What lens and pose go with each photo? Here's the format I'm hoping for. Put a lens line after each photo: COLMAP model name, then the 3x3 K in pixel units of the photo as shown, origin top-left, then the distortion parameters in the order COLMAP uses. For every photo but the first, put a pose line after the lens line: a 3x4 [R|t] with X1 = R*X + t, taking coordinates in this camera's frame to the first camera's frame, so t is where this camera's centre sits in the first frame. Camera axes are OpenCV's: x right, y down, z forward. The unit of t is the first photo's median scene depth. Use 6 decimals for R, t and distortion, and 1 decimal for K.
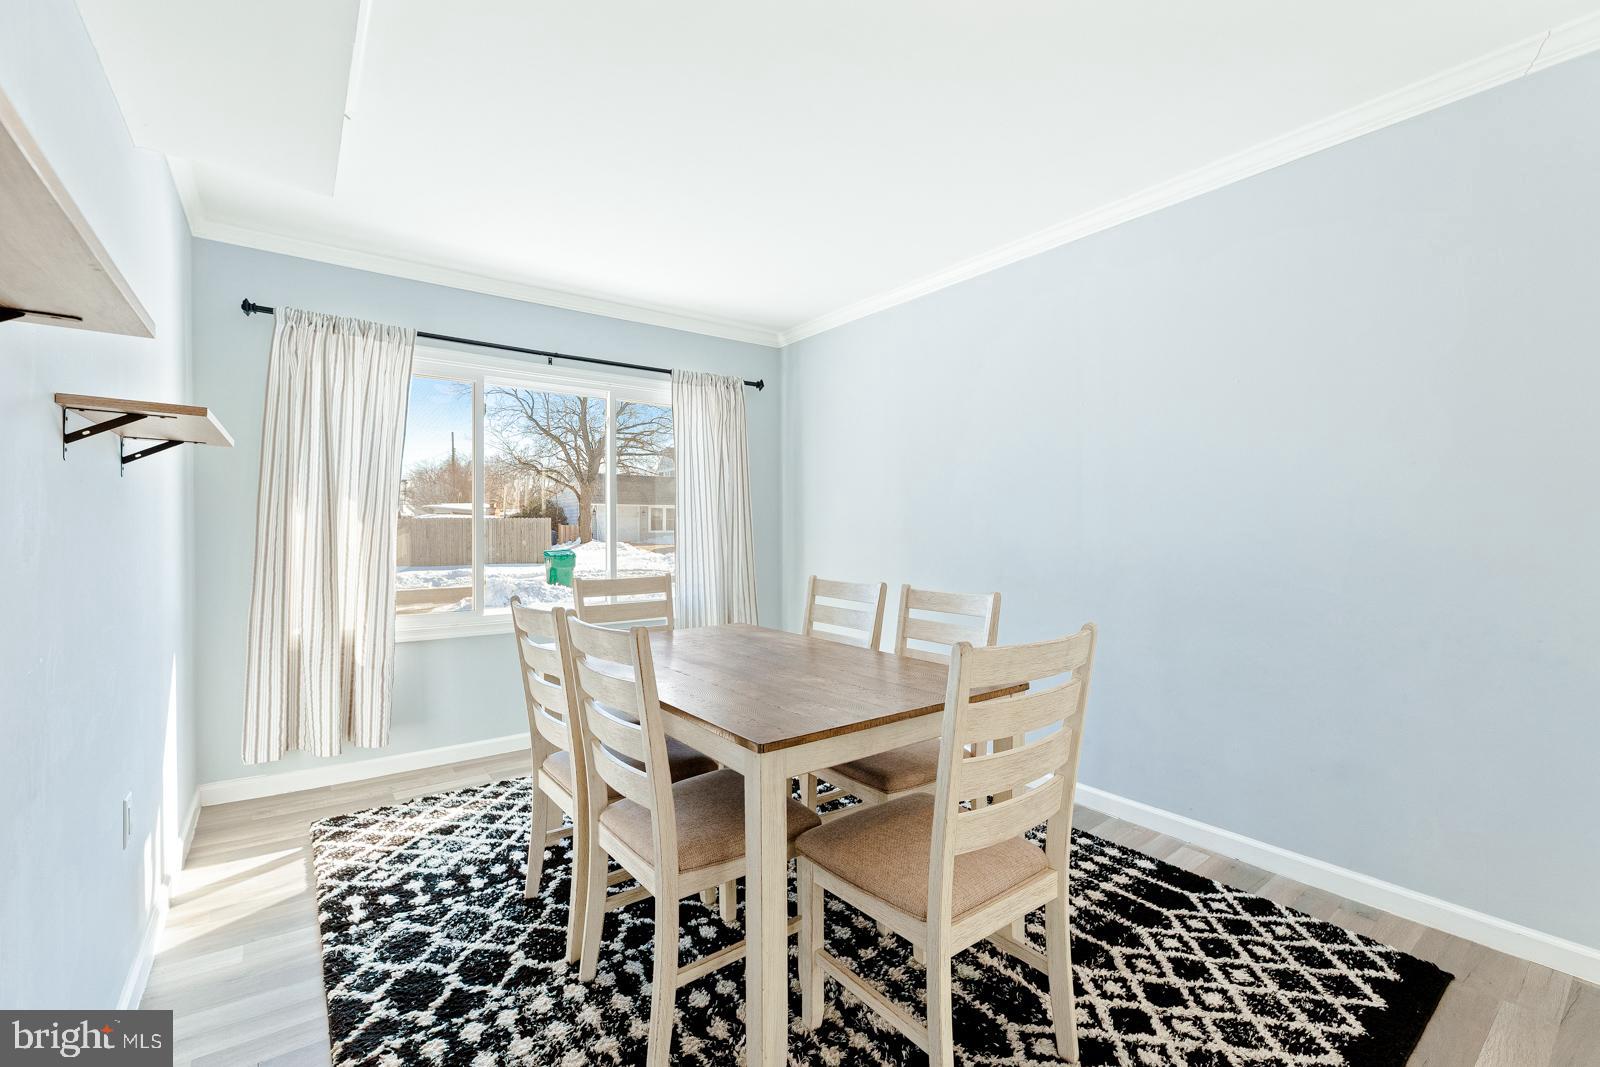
lens RADIAL K [[677.6, 0, 802.3], [0, 677.6, 537.4], [0, 0, 1]] dist [-0.012880, -0.000145]
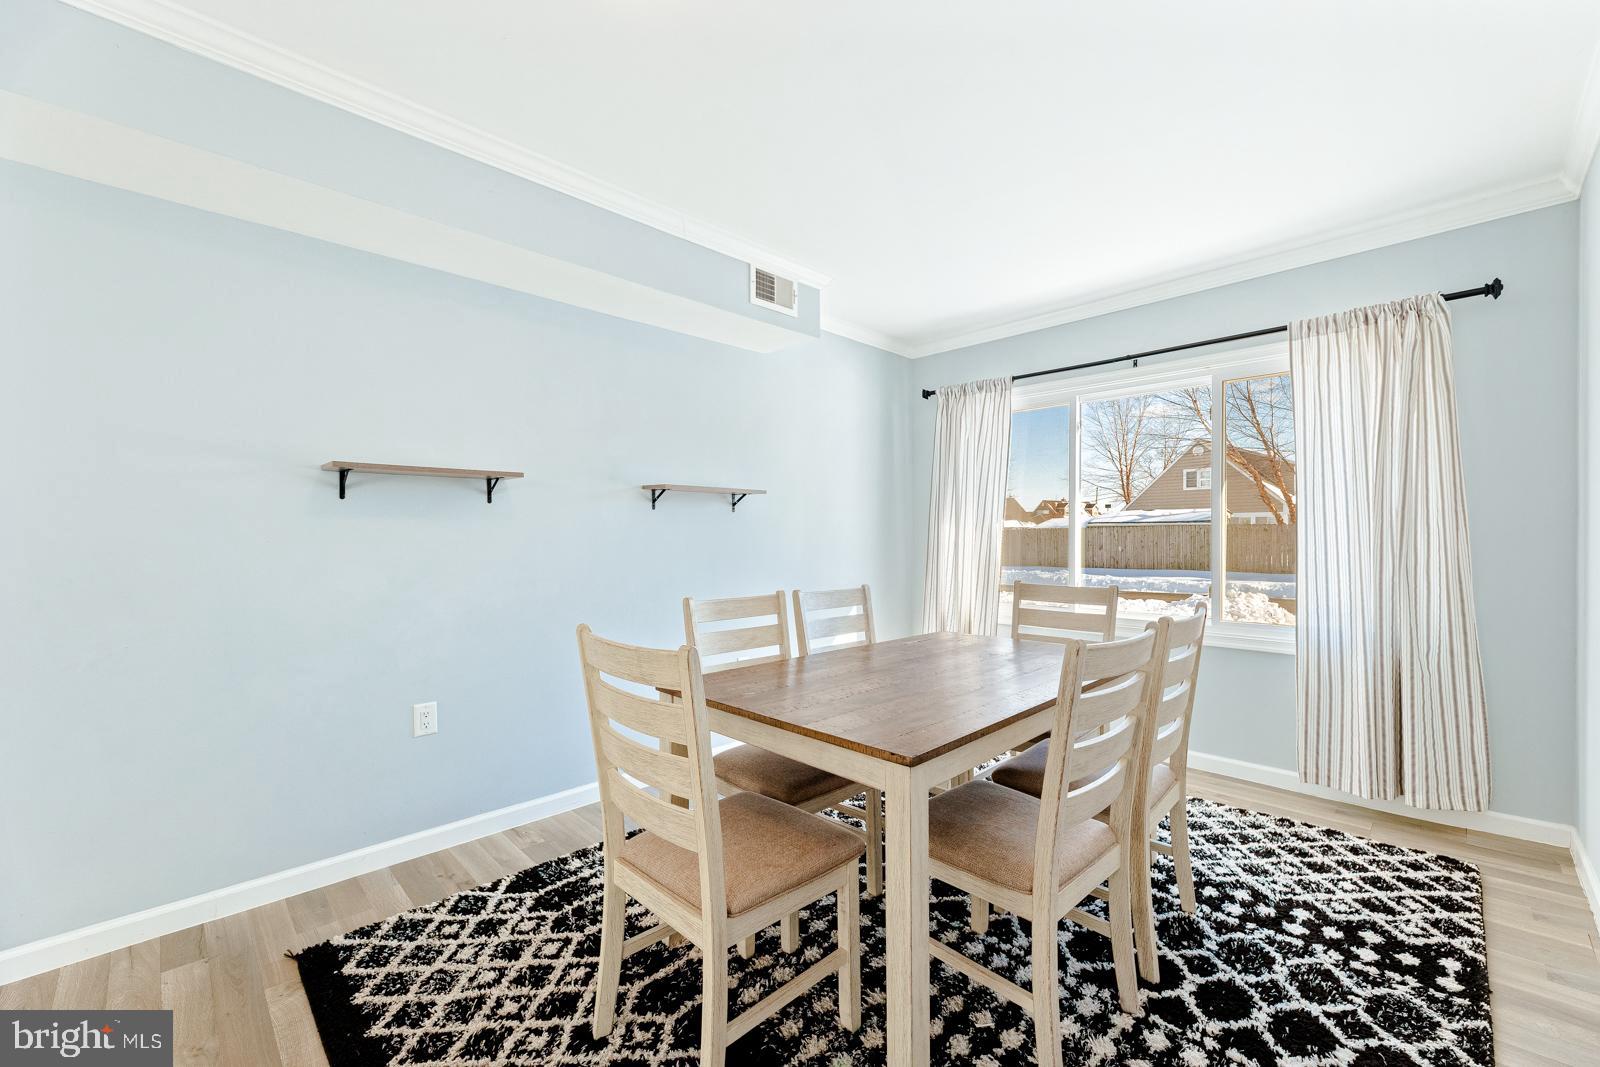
lens RADIAL K [[658.6, 0, 804.2], [0, 658.6, 513.4], [0, 0, 1]] dist [-0.002220, 0.000132]
pose [[0.131827, -0.032877, -0.990727, 0.377383], [-0.005258, 0.999413, -0.033865, -0.004866], [0.991259, 0.009674, 0.131577, 0.292625]]
